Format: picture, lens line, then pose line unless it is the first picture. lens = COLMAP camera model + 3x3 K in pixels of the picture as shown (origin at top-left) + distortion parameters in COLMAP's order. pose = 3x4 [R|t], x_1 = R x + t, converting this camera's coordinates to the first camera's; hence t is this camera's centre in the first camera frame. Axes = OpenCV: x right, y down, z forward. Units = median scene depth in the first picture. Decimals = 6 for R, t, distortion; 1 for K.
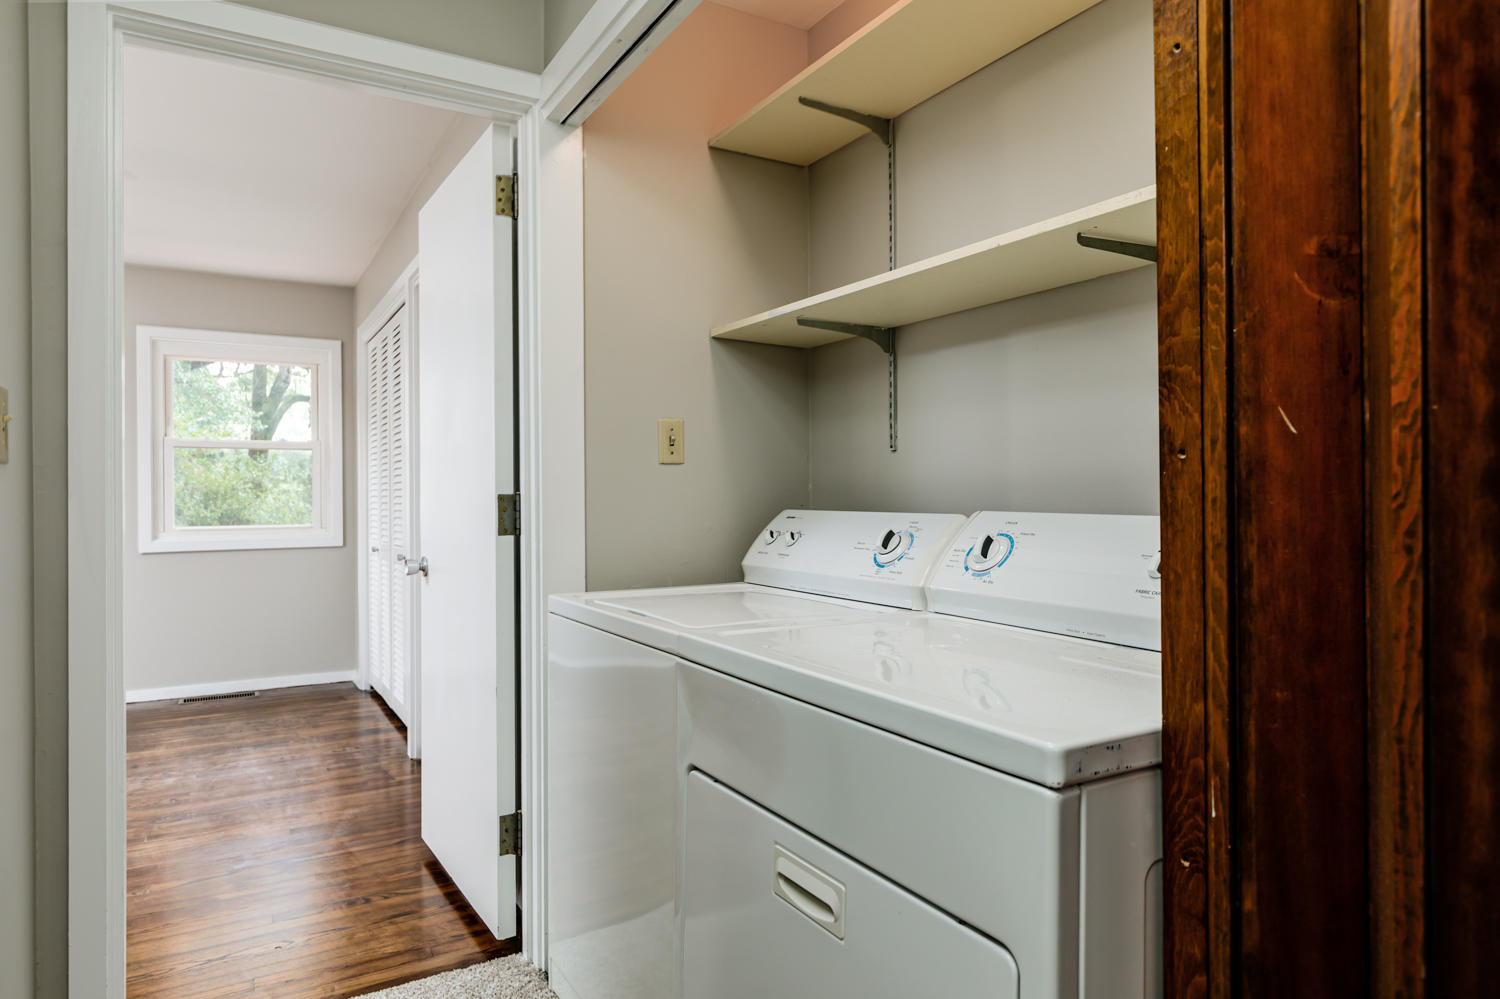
lens RADIAL K [[899.5, 0, 751.2], [0, 899.5, 499.7], [0, 0, 1]] dist [-0.022262, -0.004038]
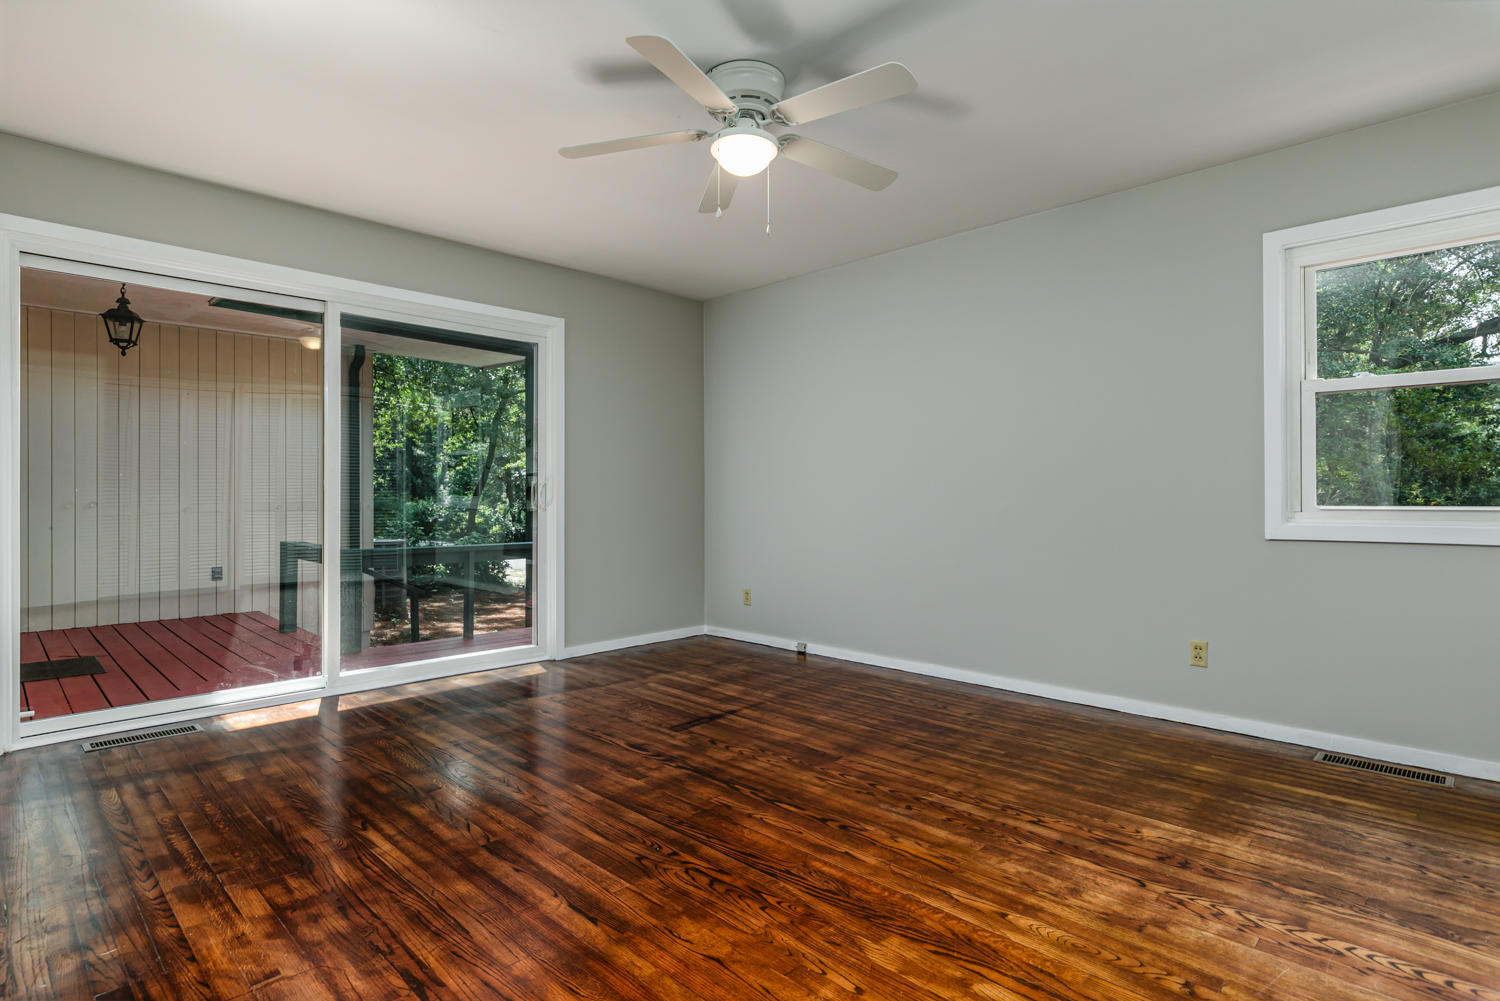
lens RADIAL K [[771.5, 0, 751.2], [0, 771.5, 496.2], [0, 0, 1]] dist [-0.002462, -0.000577]
pose [[0.260931, 0.004668, -0.965346, -0.209426], [-0.001685, 0.999989, 0.004380, 0.025797], [0.965356, 0.000484, 0.260936, 0.489997]]
